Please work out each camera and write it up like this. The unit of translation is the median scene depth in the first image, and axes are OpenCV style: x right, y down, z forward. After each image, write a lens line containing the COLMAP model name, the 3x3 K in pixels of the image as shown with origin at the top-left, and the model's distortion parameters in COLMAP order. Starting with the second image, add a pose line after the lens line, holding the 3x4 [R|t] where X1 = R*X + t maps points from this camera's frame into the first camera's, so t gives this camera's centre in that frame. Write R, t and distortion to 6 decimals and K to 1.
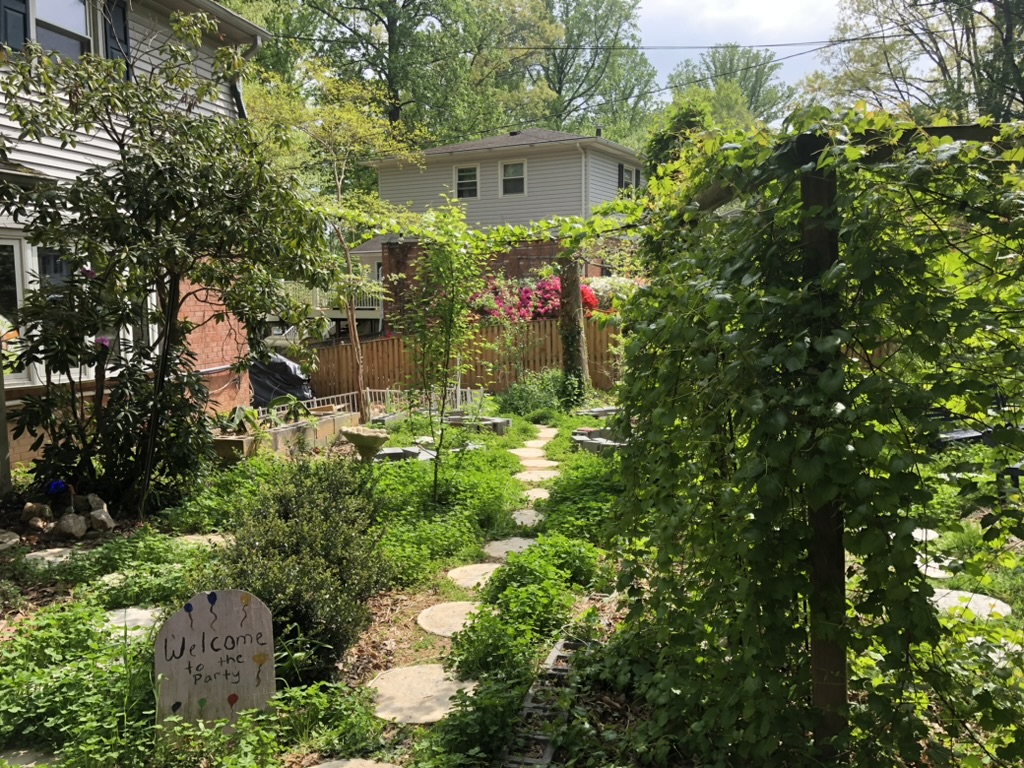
lens RADIAL K [[840.6, 0, 508.8], [0, 840.6, 386.5], [0, 0, 1]] dist [0.009690, 0.010788]
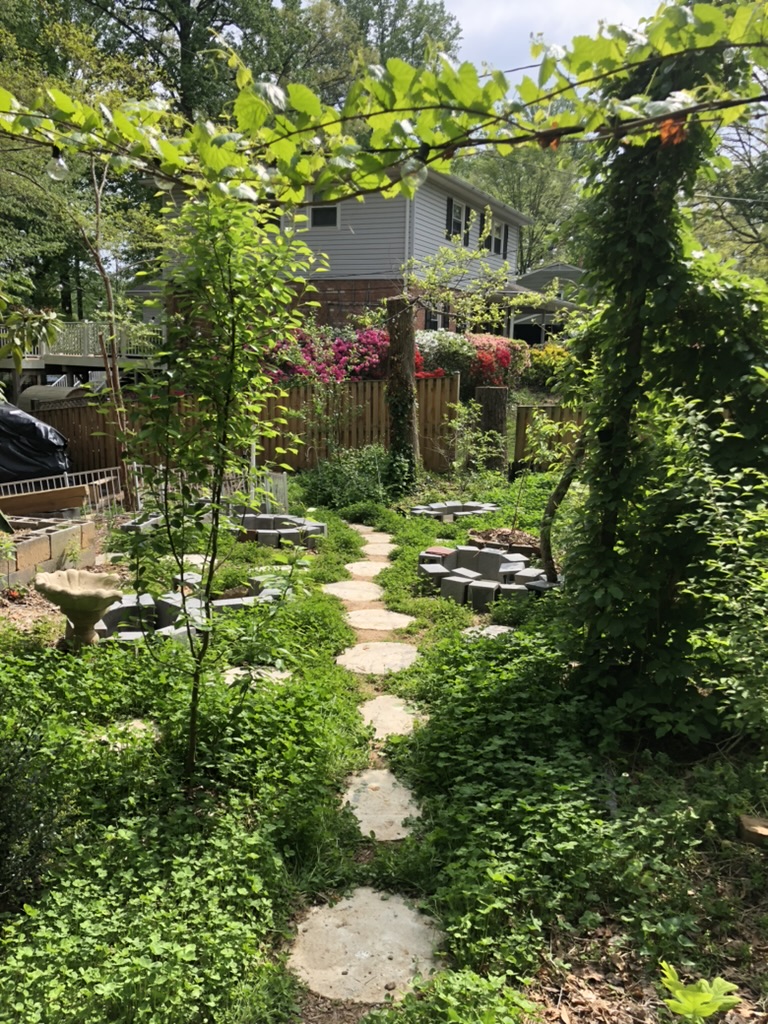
lens RADIAL K [[840.6, 0, 392.0], [0, 840.6, 507.6], [0, 0, 1]] dist [0.009690, 0.010788]
pose [[0.994852, 0.018382, 0.099653, -0.009820], [-0.026065, 0.996740, 0.076351, -0.023611], [-0.097925, -0.078556, 0.992089, 0.216948]]
